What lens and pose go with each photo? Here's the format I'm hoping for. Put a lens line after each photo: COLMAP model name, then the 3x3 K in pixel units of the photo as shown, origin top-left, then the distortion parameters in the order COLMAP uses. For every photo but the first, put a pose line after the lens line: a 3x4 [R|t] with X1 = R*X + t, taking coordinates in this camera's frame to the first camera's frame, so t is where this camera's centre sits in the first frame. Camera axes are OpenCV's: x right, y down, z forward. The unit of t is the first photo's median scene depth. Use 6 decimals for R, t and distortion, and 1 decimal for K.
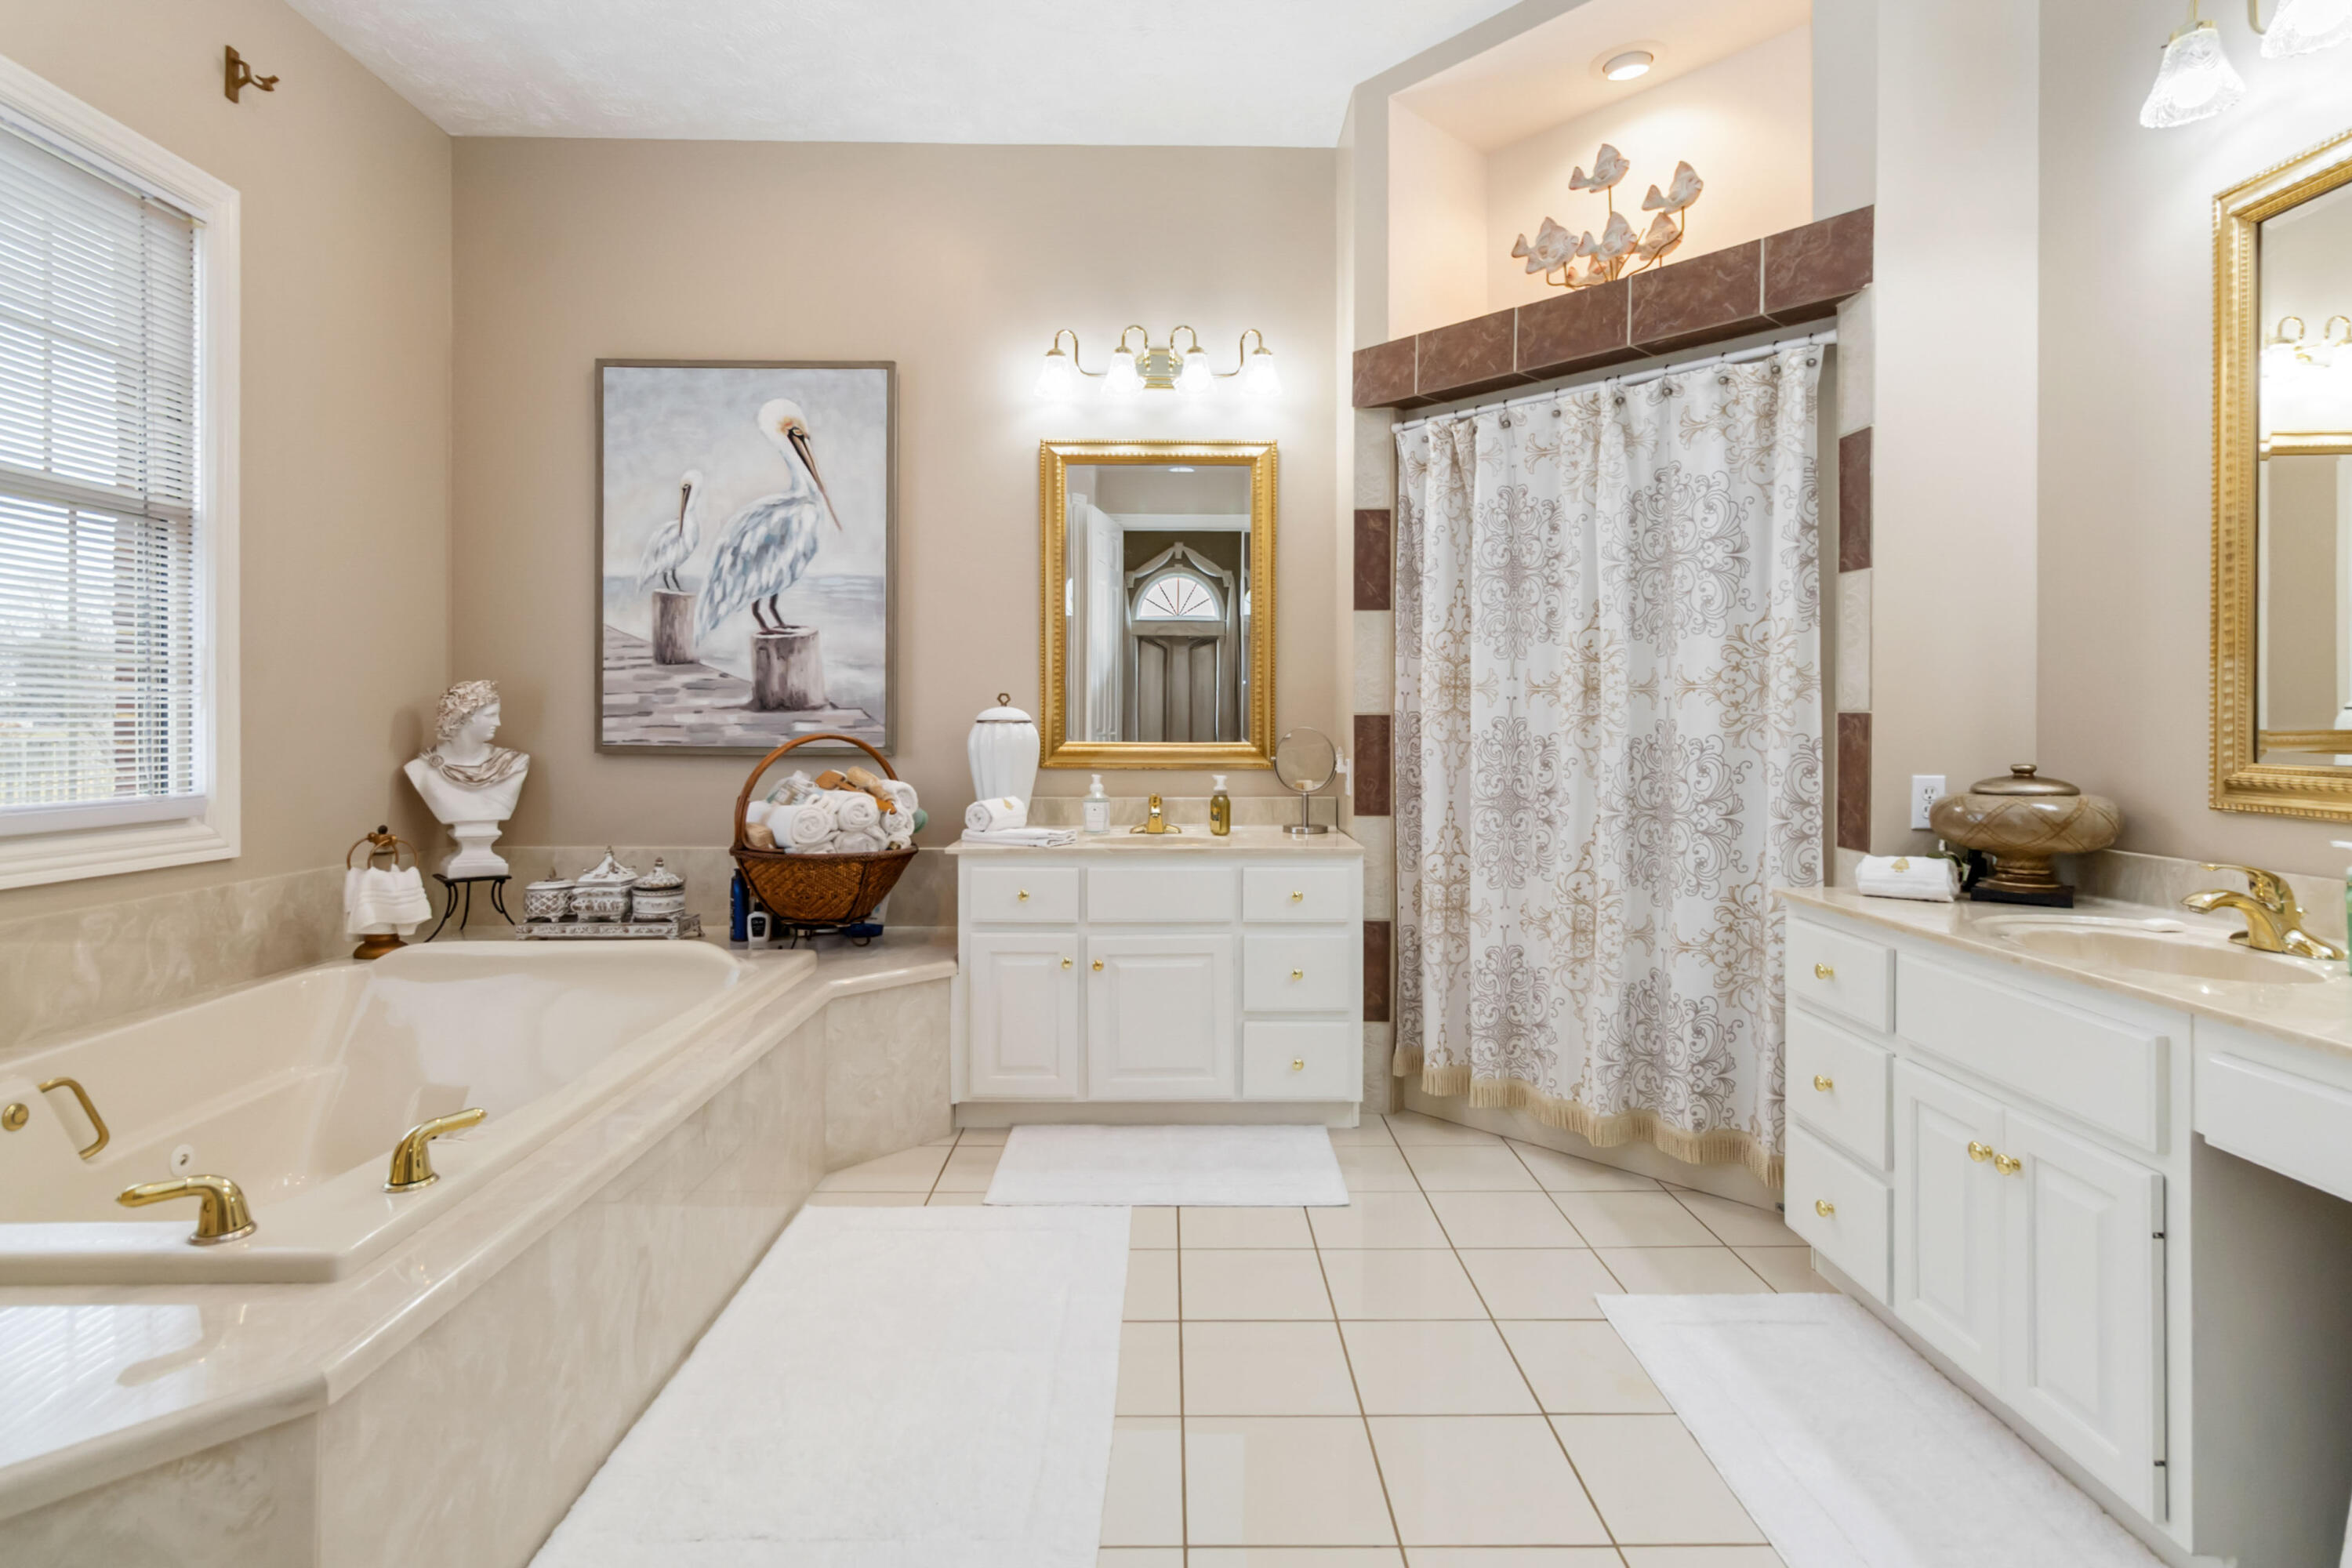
lens RADIAL K [[1130.4, 0, 1163.7], [0, 1130.4, 729.2], [0, 0, 1]] dist [0.004346, -0.000306]
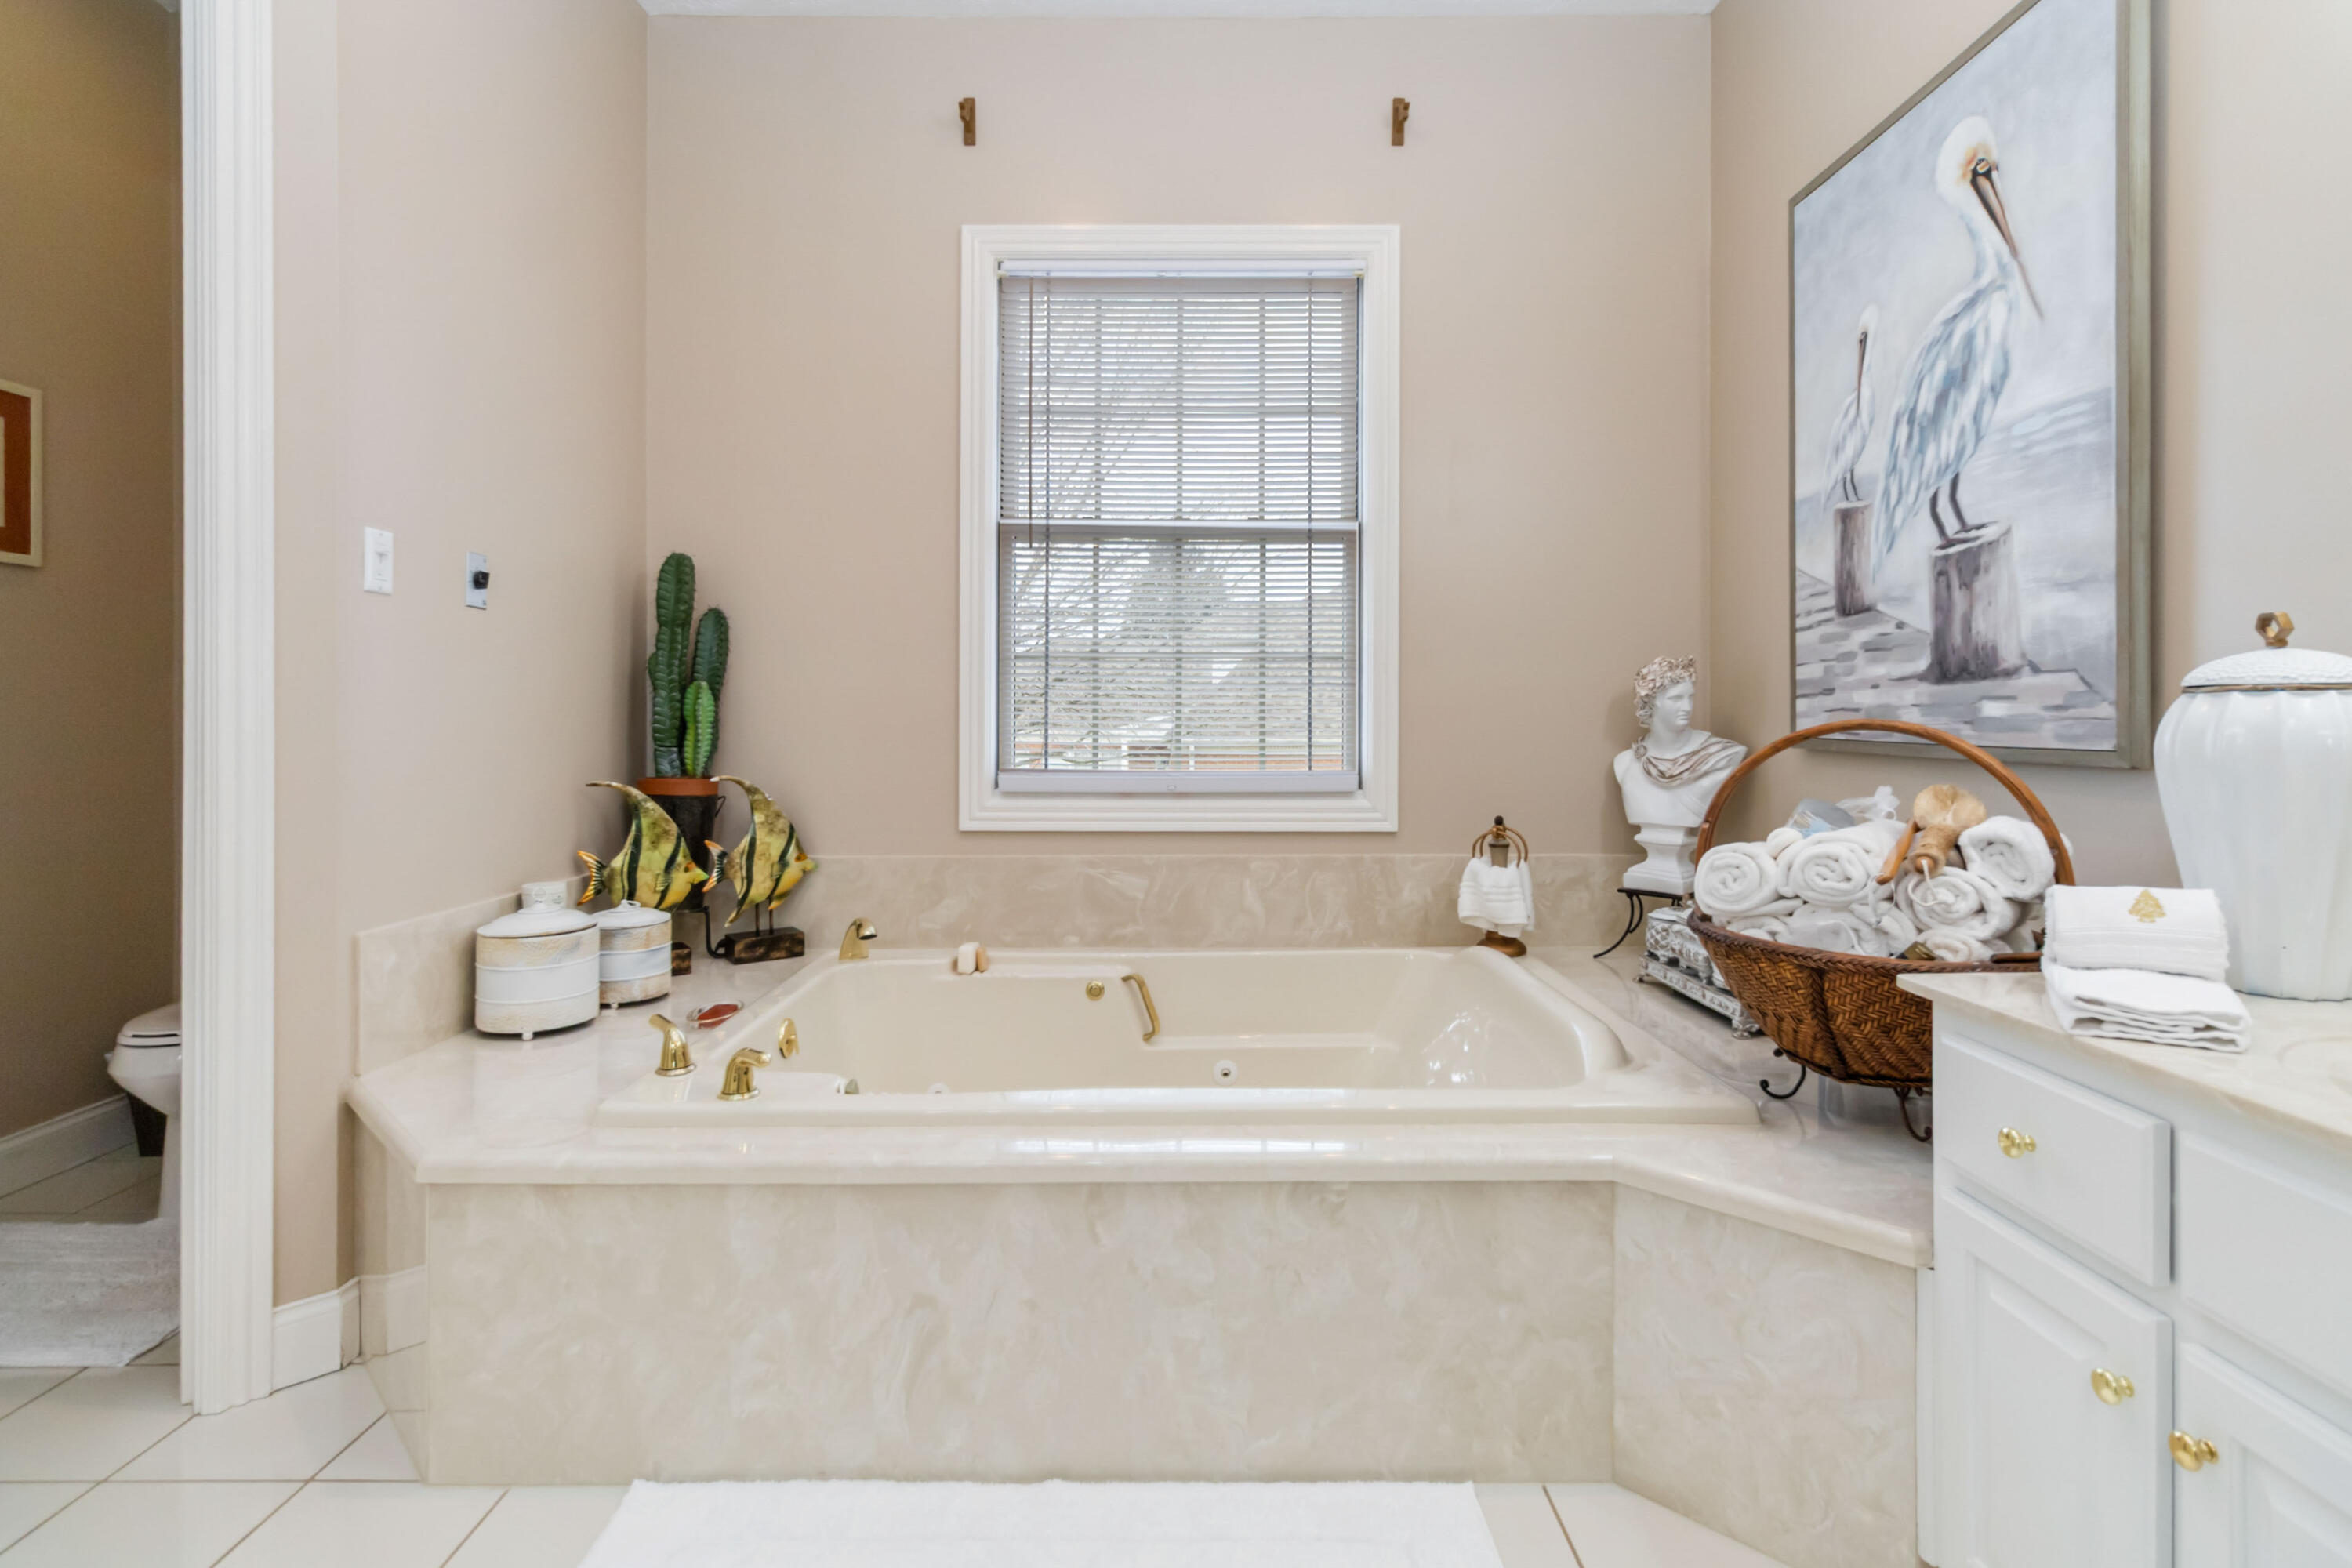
lens RADIAL K [[1130.4, 0, 1167.3], [0, 1130.4, 721.0], [0, 0, 1]] dist [0.004346, -0.000306]
pose [[0.015544, 0.001184, -0.999878, 0.215505], [-0.000979, 0.999999, 0.001169, 0.003522], [0.999879, 0.000960, 0.015545, 0.598658]]
